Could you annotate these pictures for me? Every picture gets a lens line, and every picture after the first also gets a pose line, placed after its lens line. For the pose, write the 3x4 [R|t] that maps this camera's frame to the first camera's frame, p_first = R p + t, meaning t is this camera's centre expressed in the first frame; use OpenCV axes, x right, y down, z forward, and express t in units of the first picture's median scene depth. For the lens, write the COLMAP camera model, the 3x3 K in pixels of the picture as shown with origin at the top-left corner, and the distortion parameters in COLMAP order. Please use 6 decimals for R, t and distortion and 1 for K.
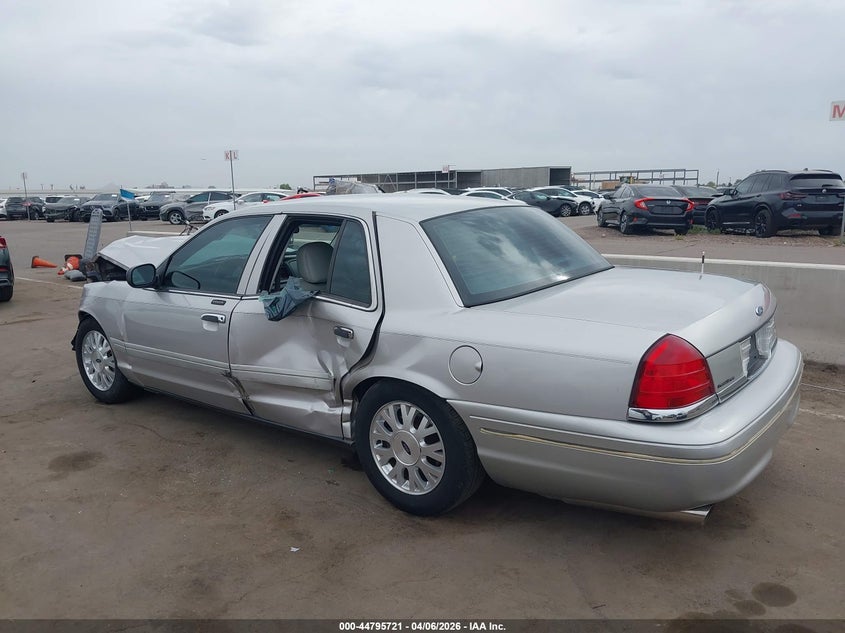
lens RADIAL K [[689.4, 0, 420.9], [0, 689.4, 317.5], [0, 0, 1]] dist [-0.006088, 0.002182]
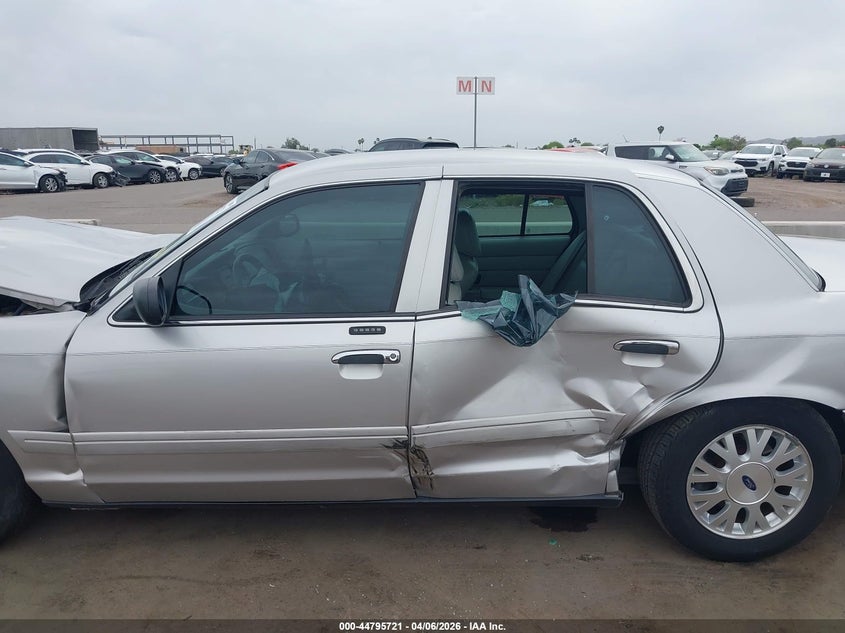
lens RADIAL K [[689.4, 0, 419.2], [0, 689.4, 319.9], [0, 0, 1]] dist [-0.006088, 0.002182]
pose [[0.787425, -0.129549, 0.602644, -0.627564], [0.098831, 0.991551, 0.084018, -0.078117], [-0.608436, -0.006598, 0.793575, 0.508569]]
